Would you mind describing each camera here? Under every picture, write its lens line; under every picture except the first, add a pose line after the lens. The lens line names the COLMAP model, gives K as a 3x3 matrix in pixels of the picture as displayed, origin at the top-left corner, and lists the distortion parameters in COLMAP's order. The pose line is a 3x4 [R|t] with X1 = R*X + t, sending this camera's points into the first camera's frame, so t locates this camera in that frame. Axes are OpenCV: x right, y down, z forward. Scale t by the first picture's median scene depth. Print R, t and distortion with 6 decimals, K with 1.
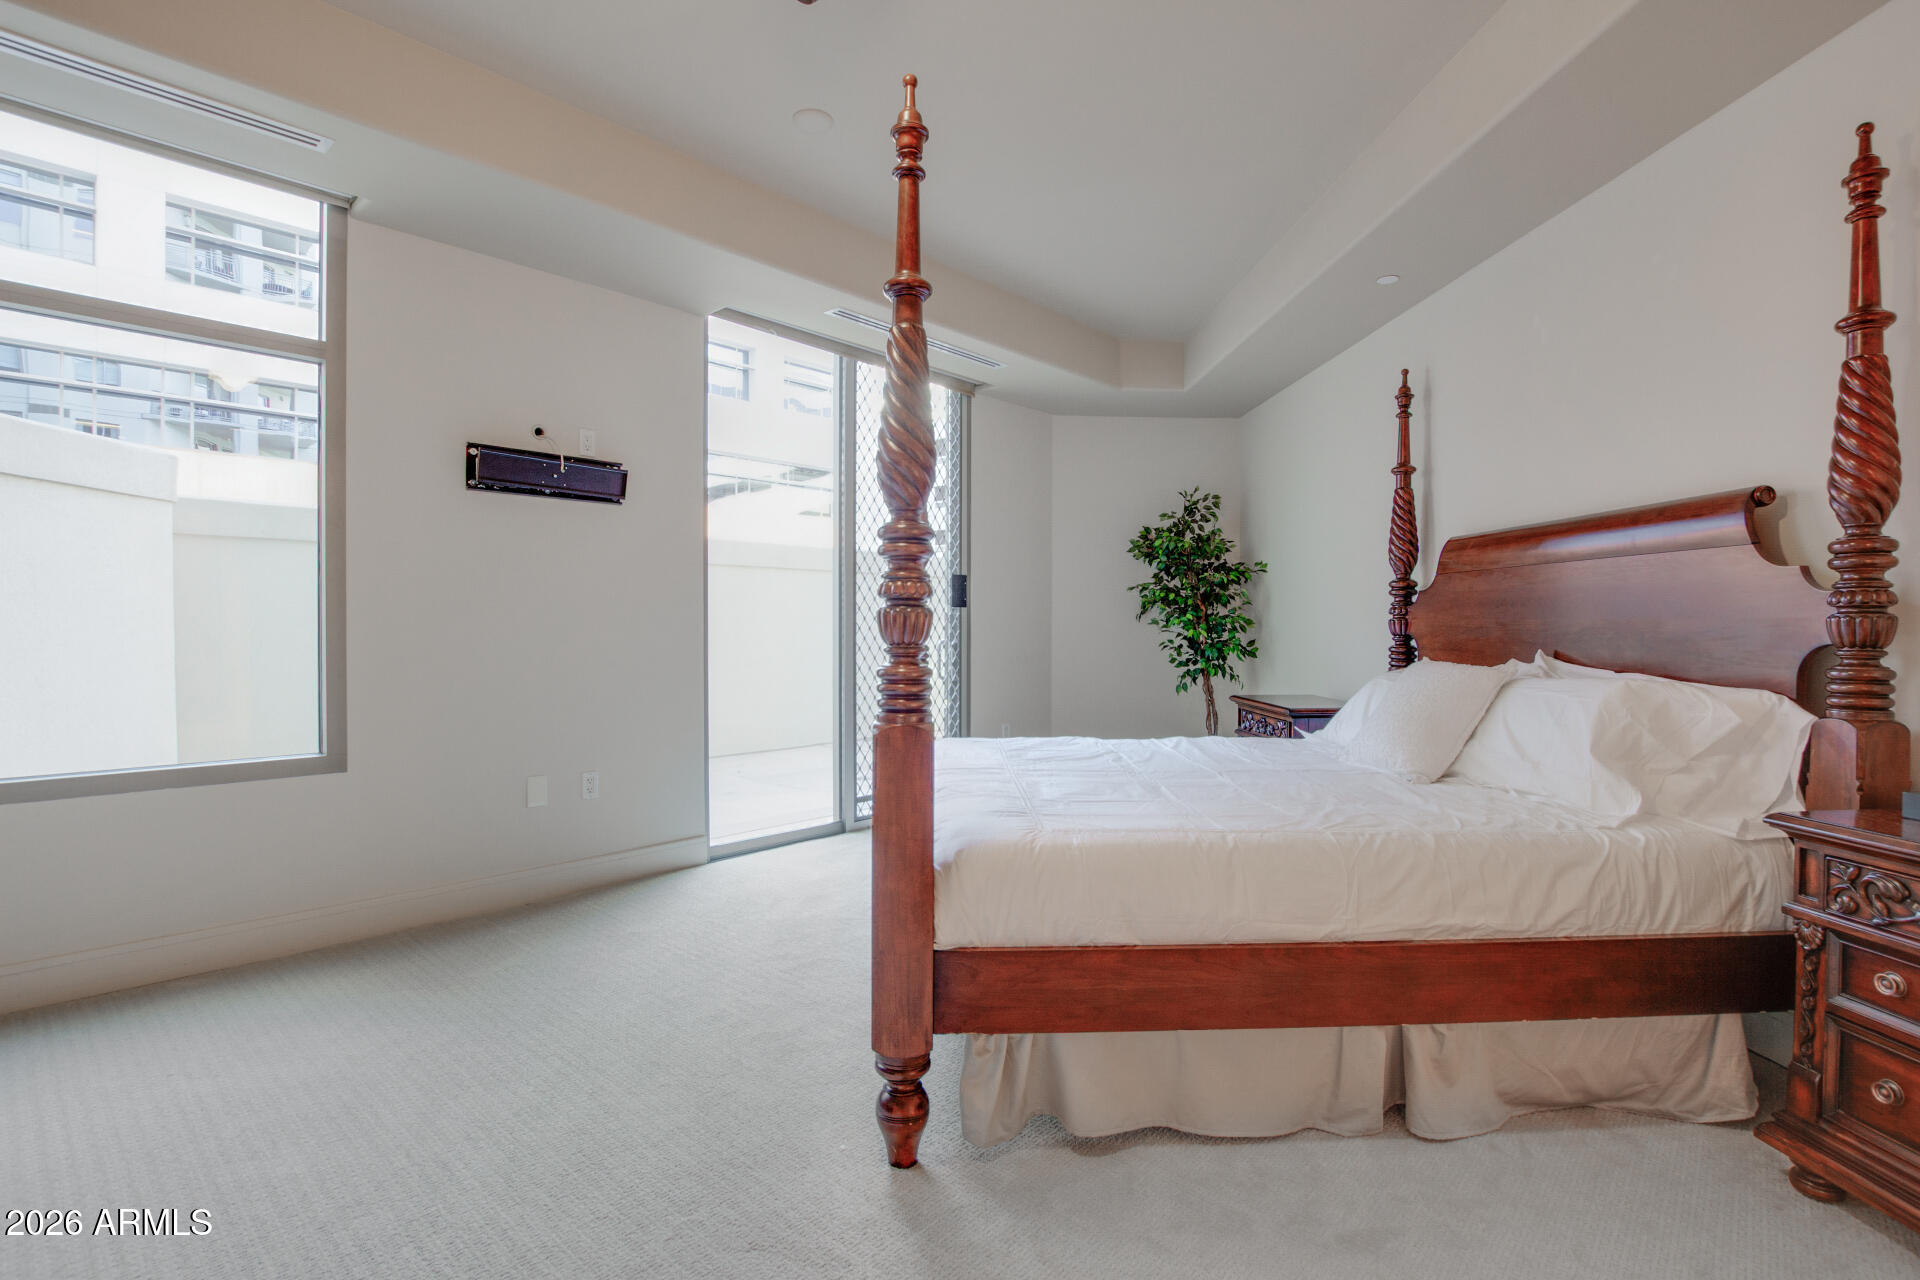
lens RADIAL K [[911.2, 0, 964.2], [0, 911.2, 639.1], [0, 0, 1]] dist [-0.034369, 0.005432]
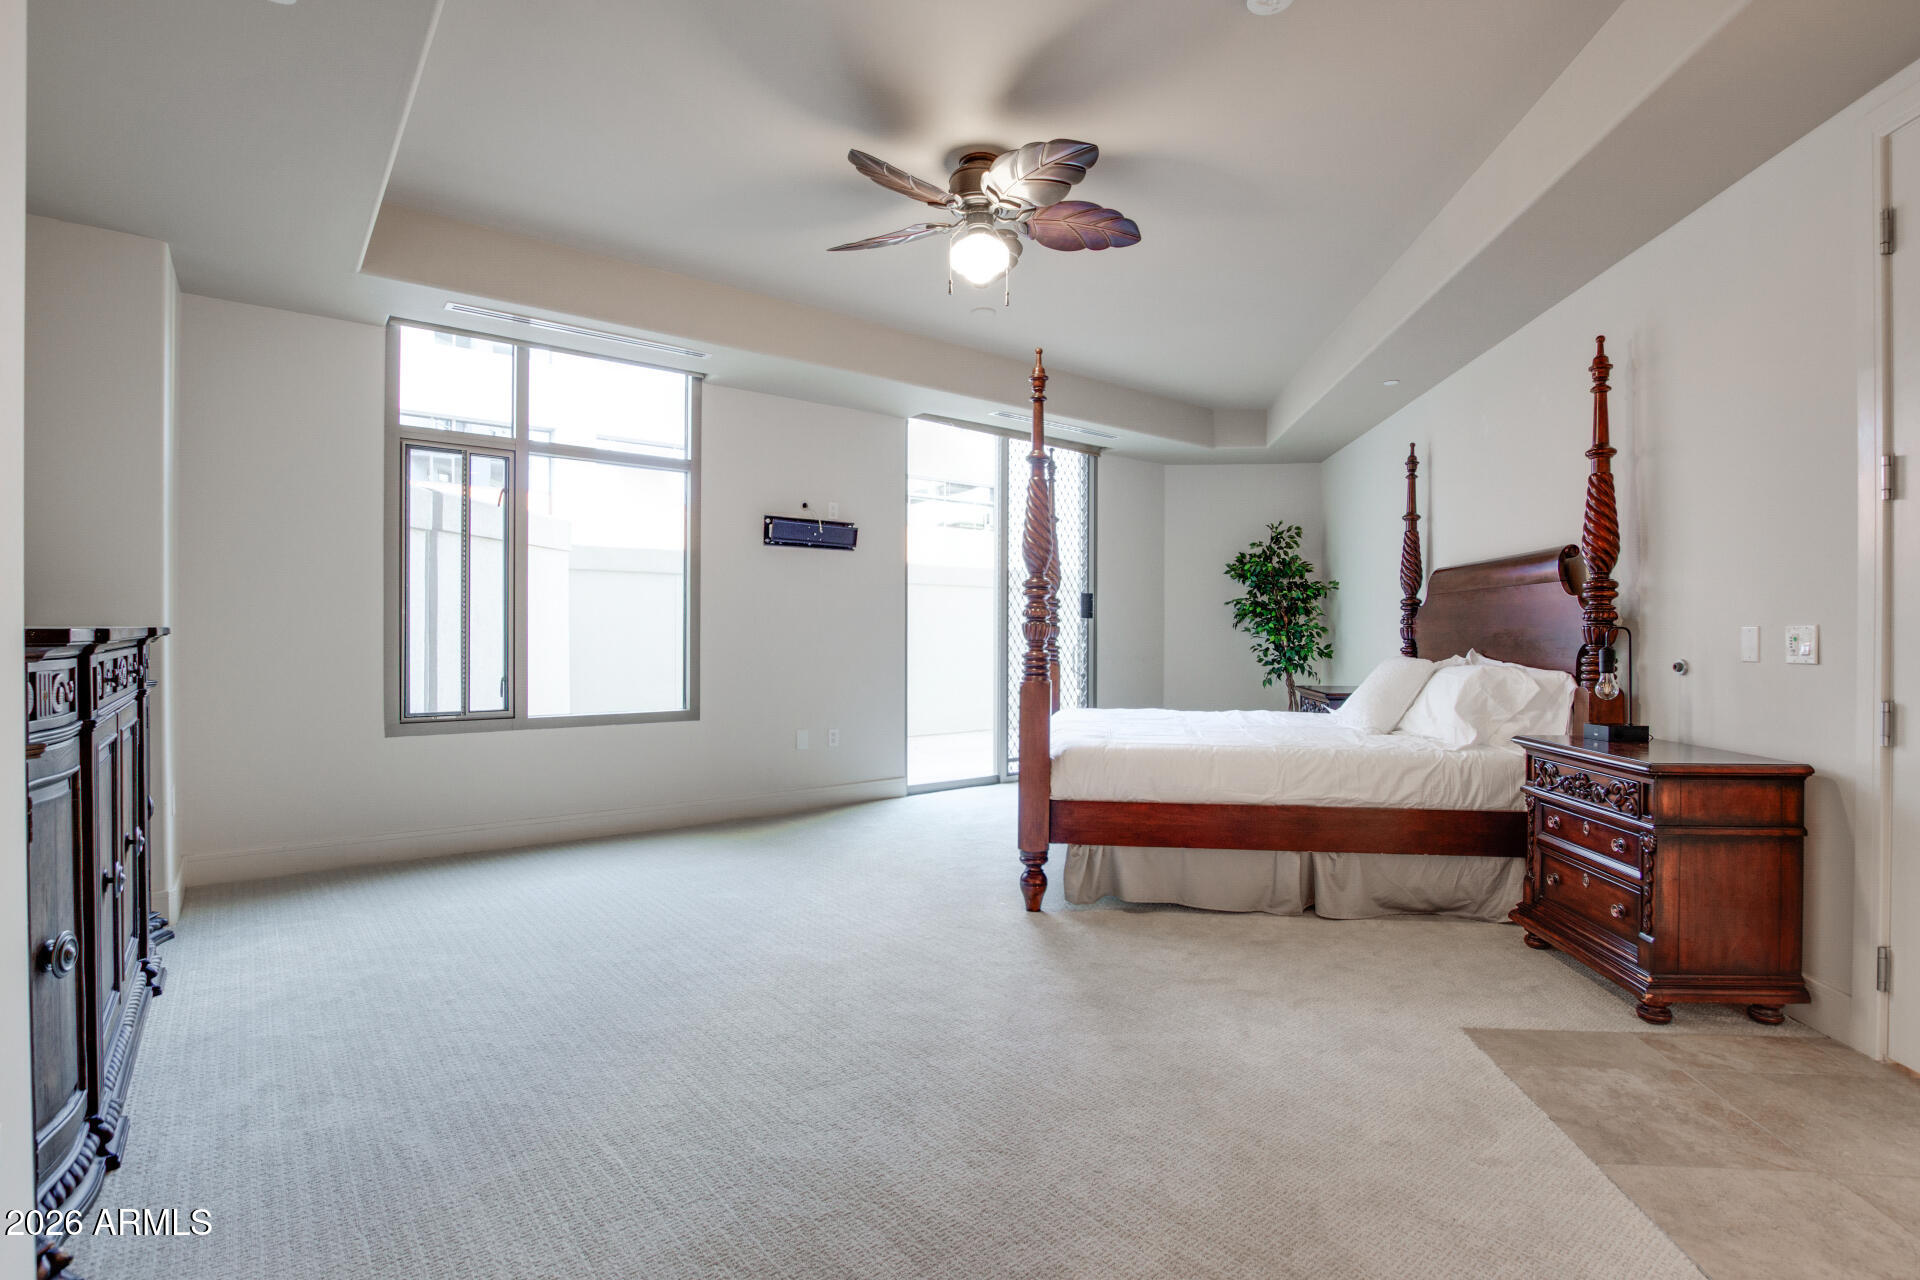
lens RADIAL K [[911.2, 0, 964.2], [0, 911.2, 639.1], [0, 0, 1]] dist [-0.034369, 0.005432]
pose [[0.986533, 0.002967, -0.163535, 0.059415], [-0.004283, 0.999961, -0.007698, 0.010548], [0.163506, 0.008295, 0.986508, -0.553479]]
